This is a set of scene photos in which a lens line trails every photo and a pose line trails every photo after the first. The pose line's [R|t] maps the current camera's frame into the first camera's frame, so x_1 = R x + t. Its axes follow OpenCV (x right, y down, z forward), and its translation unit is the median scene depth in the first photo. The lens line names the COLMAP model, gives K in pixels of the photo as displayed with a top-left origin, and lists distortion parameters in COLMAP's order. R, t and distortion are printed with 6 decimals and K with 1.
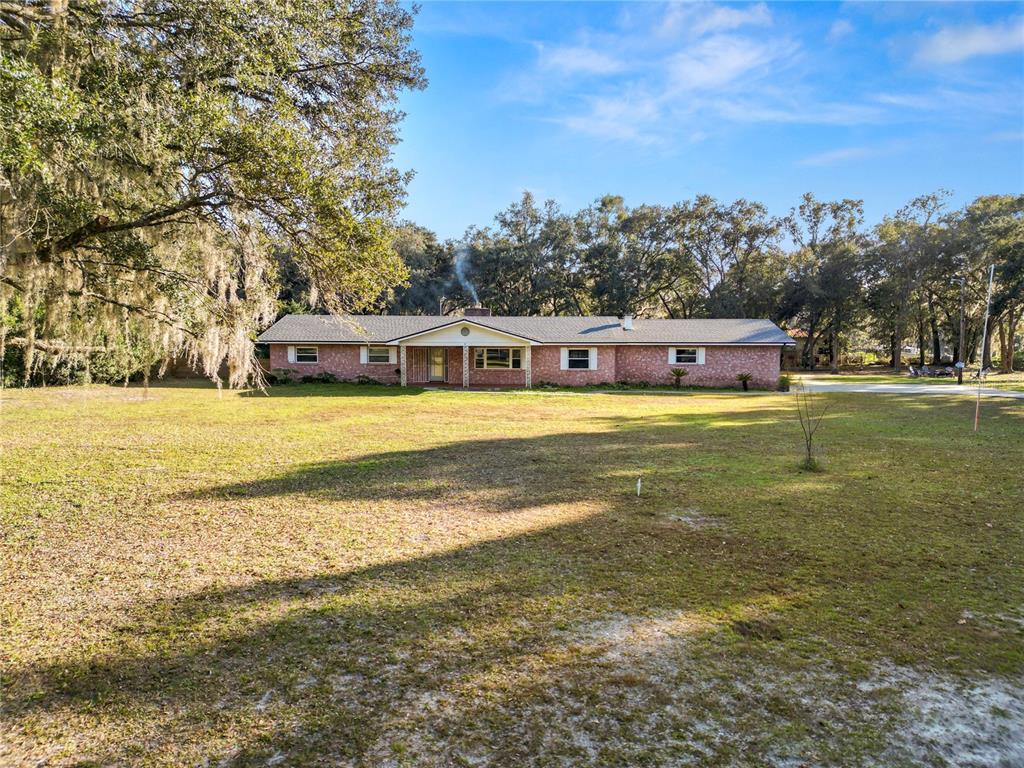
lens RADIAL K [[754.6, 0, 514.1], [0, 754.6, 367.3], [0, 0, 1]] dist [0.105955, -0.174977]
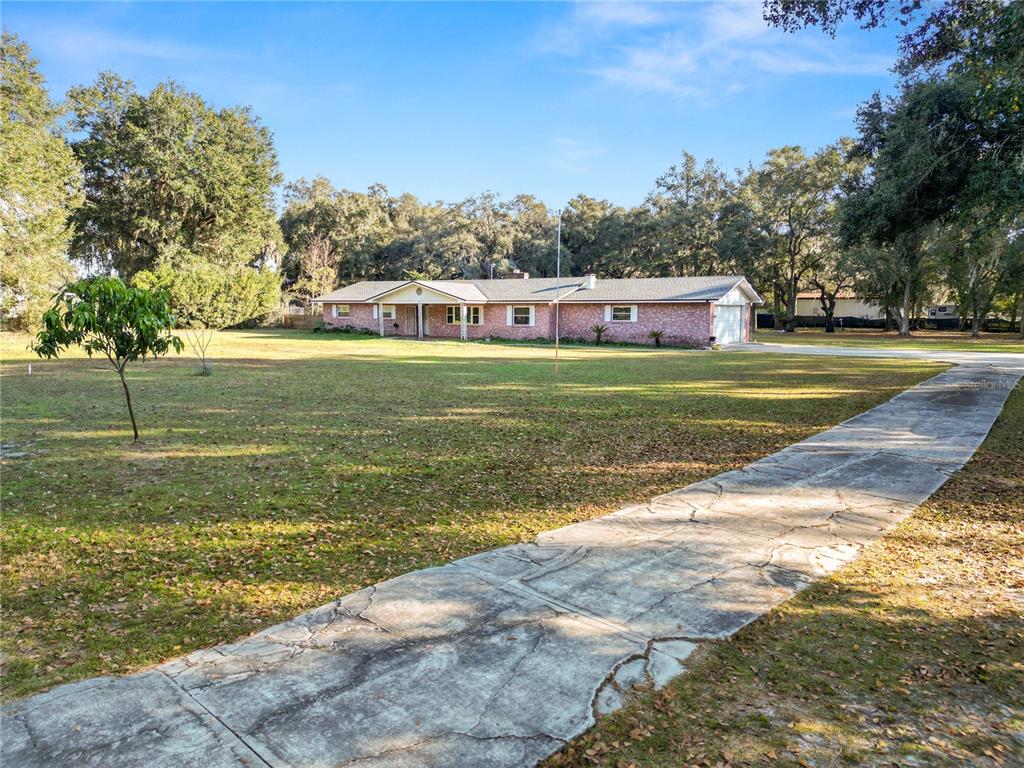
lens RADIAL K [[714.0, 0, 512.0], [0, 714.0, 384.0], [0, 0, 1]] dist [0.062882, -0.083532]
pose [[0.859818, 0.053481, -0.507792, 0.600847], [-0.018049, 0.997061, 0.074450, 0.010956], [0.510282, -0.054848, 0.858257, 0.081599]]
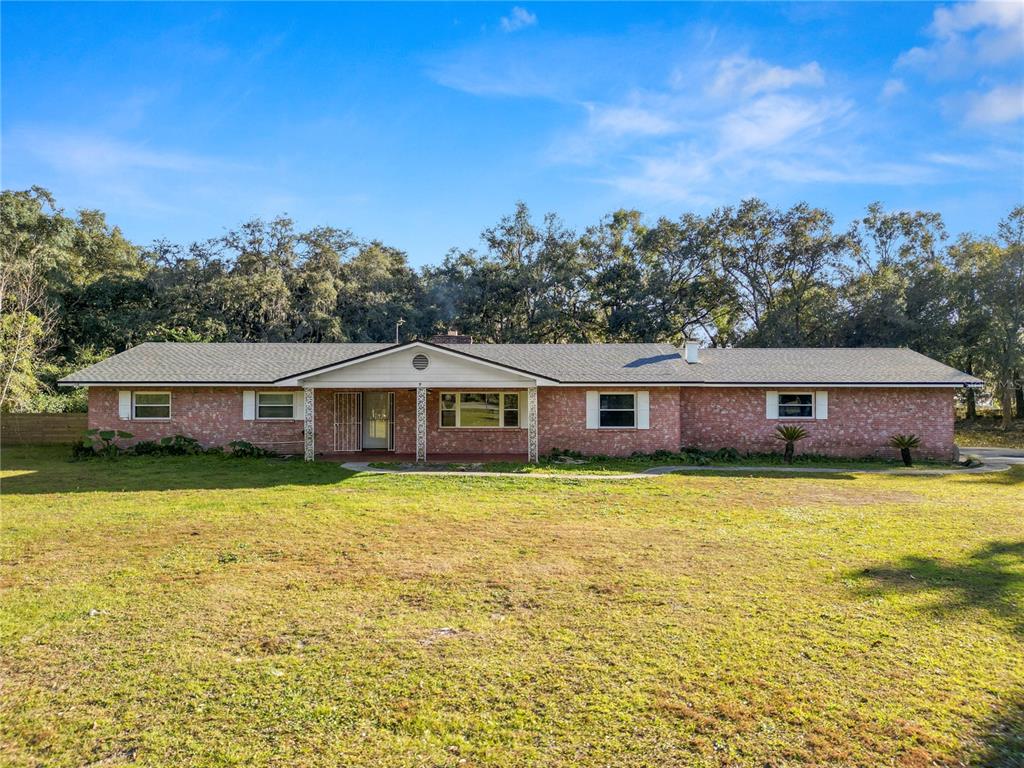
lens RADIAL K [[754.6, 0, 514.1], [0, 754.6, 367.3], [0, 0, 1]] dist [0.105955, -0.174977]
pose [[0.999925, -0.002719, 0.011912, -0.001525], [0.003564, 0.997438, -0.071453, -0.002680], [-0.011687, 0.071490, 0.997373, 0.402532]]
